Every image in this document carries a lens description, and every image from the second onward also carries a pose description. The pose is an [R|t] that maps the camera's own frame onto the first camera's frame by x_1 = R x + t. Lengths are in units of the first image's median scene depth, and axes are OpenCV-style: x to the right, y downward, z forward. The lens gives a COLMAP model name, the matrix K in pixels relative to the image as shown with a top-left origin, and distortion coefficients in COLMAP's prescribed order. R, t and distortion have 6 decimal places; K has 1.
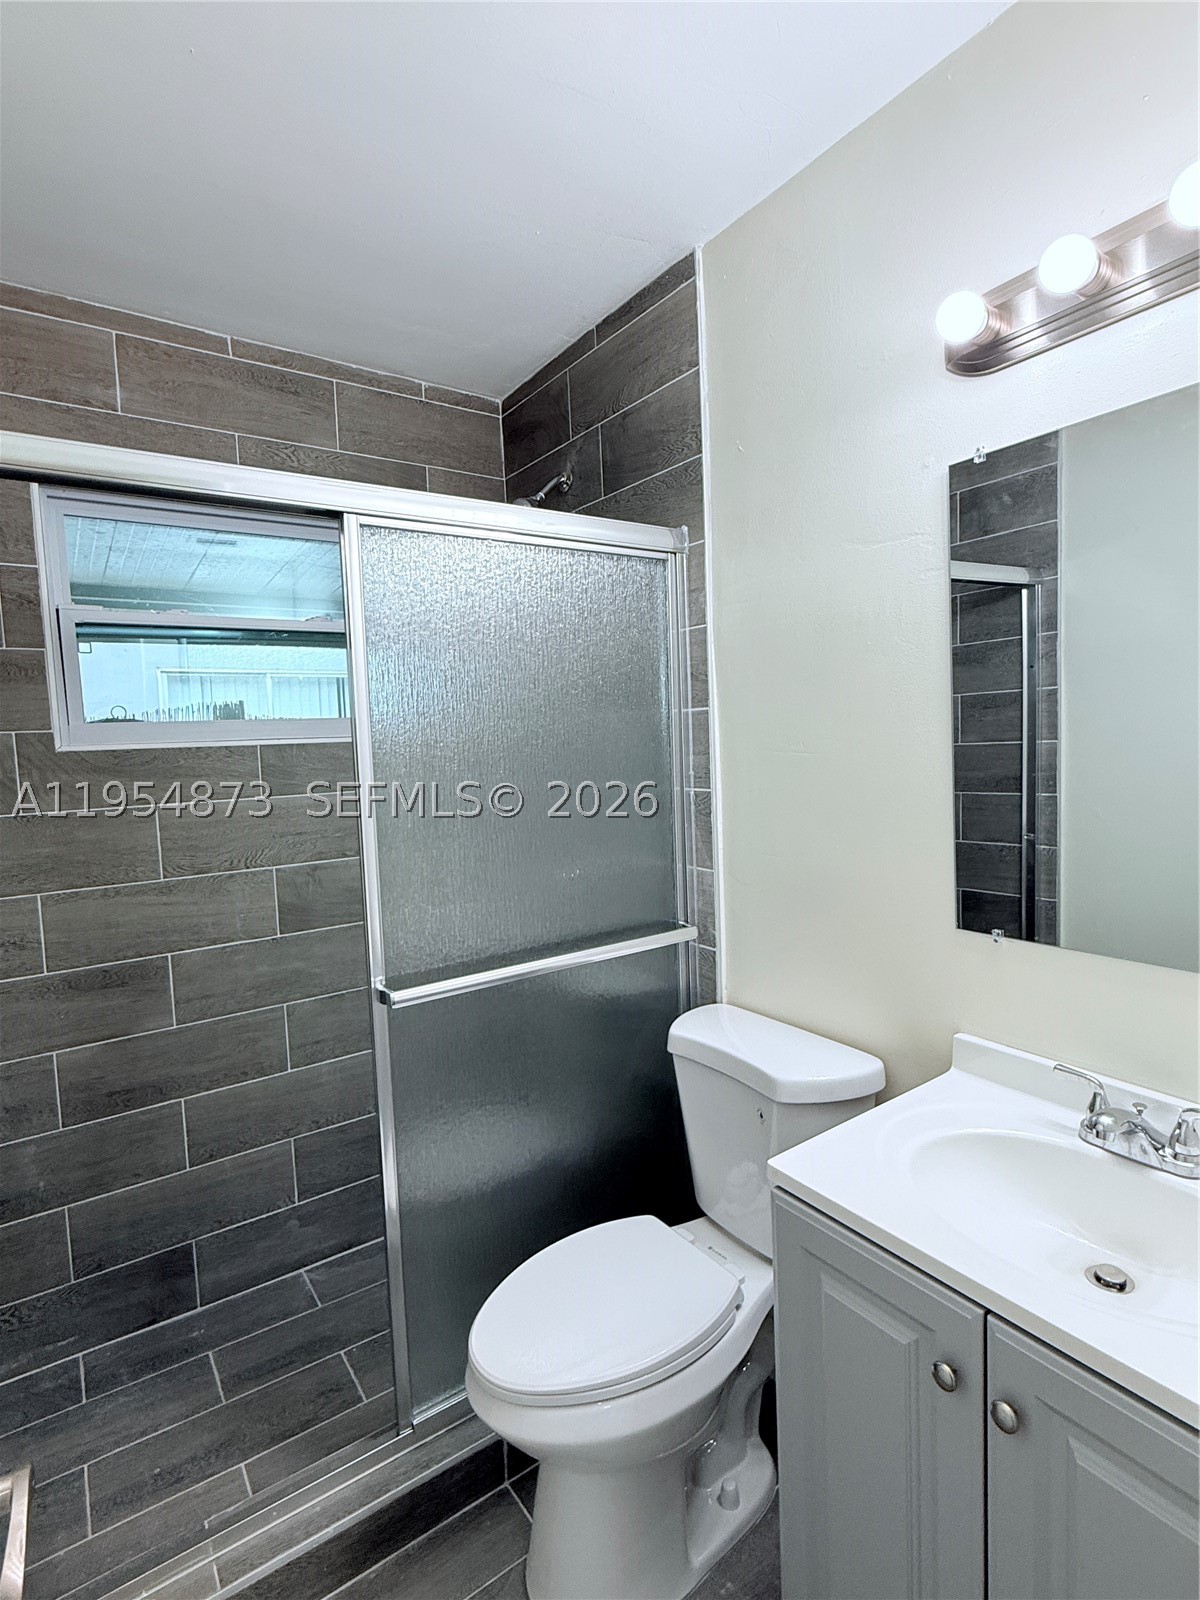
lens RADIAL K [[811.2, 0, 600.0], [0, 811.2, 797.5], [0, 0, 1]] dist [0.001900, -0.000274]
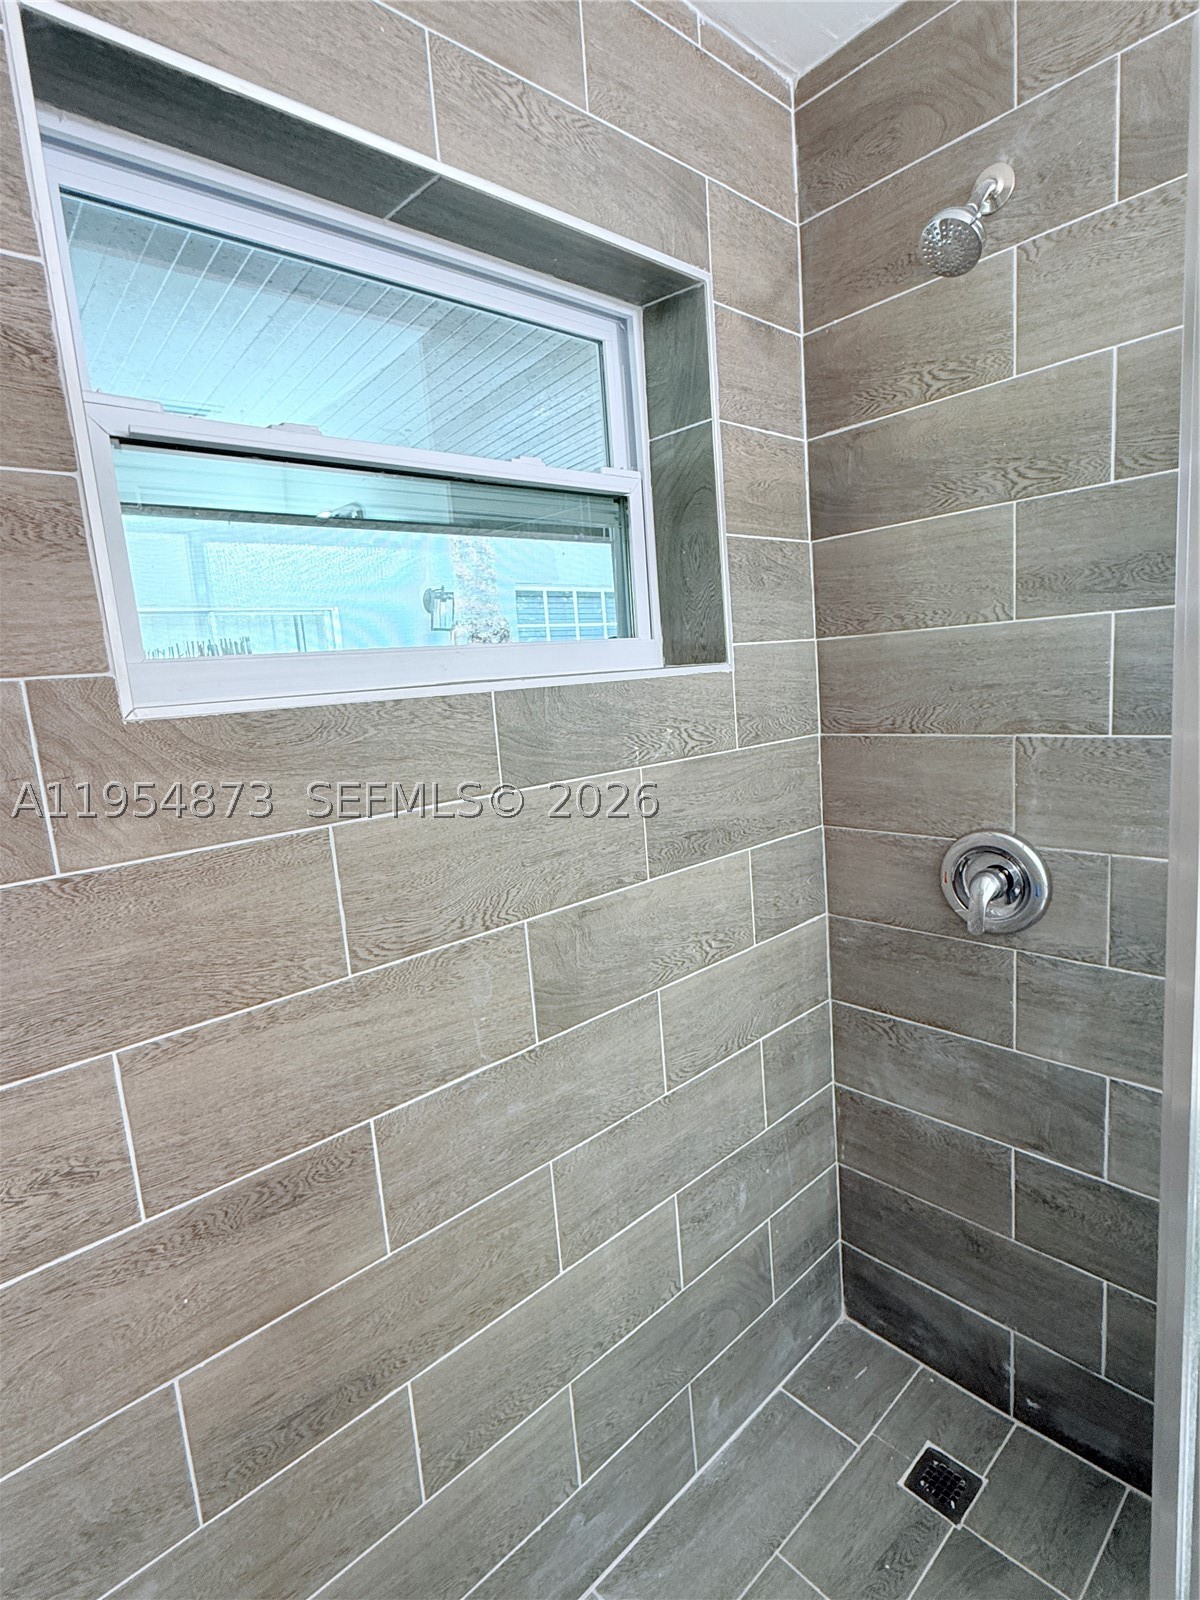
lens RADIAL K [[811.2, 0, 599.2], [0, 811.2, 798.7], [0, 0, 1]] dist [0.001900, -0.000274]
pose [[0.989659, -0.061118, 0.129771, -0.444232], [0.052348, 0.996176, 0.069953, -0.030690], [-0.133550, -0.062436, 0.989073, 0.500114]]
